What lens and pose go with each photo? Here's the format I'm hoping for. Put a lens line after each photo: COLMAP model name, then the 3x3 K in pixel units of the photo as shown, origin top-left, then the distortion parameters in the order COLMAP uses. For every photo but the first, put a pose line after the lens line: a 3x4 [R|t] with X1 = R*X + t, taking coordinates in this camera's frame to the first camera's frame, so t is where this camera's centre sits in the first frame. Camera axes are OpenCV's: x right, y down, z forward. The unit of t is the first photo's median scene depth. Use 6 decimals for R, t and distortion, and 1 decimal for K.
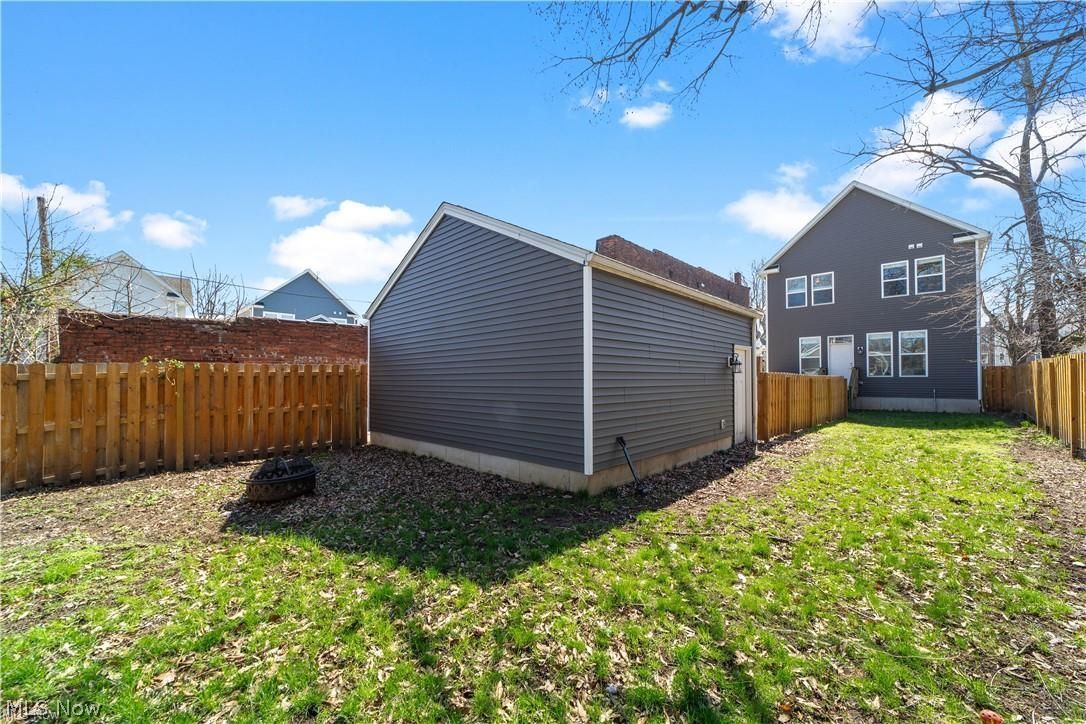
lens RADIAL K [[413.6, 0, 544.8], [0, 413.6, 368.3], [0, 0, 1]] dist [-0.001768, 0.001324]
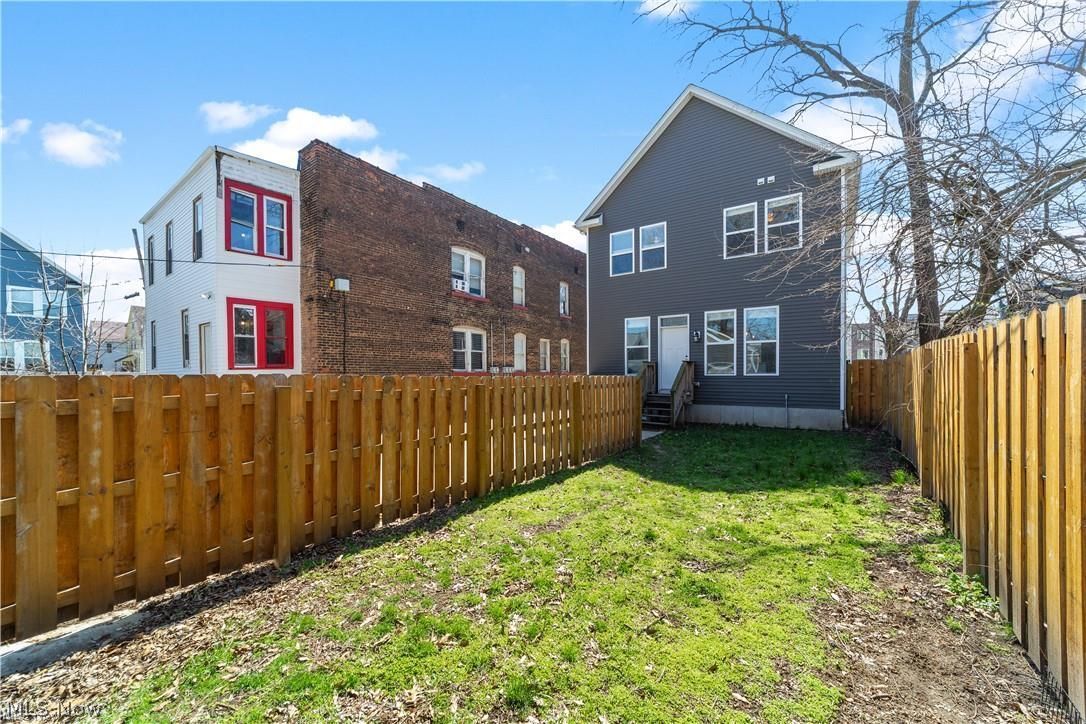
lens RADIAL K [[413.6, 0, 557.2], [0, 413.6, 374.3], [0, 0, 1]] dist [-0.001768, 0.001324]
pose [[0.985882, -0.005370, 0.167353, 0.440845], [0.001189, 0.999685, 0.025076, 0.001391], [-0.167435, -0.024523, 0.985578, 0.381146]]
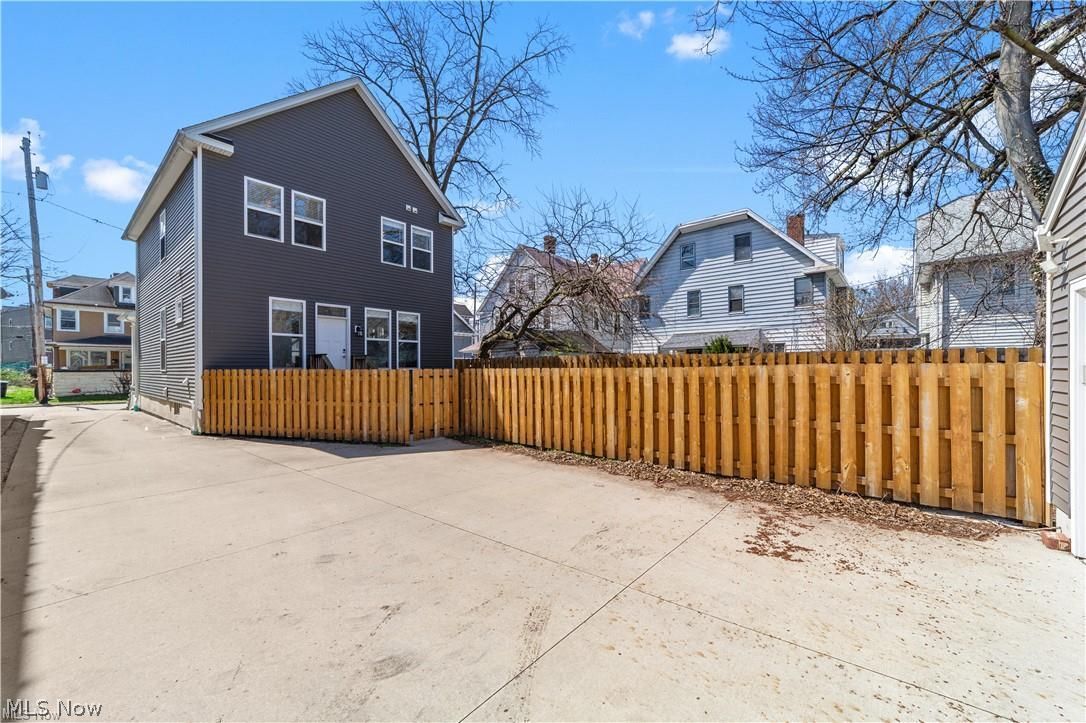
lens RADIAL K [[413.6, 0, 547.2], [0, 413.6, 363.0], [0, 0, 1]] dist [-0.001768, 0.001324]
pose [[-0.080916, 0.004781, 0.996709, 0.062253], [-0.019833, 0.999783, -0.006405, 0.008030], [-0.996524, -0.020286, -0.080804, 0.777473]]
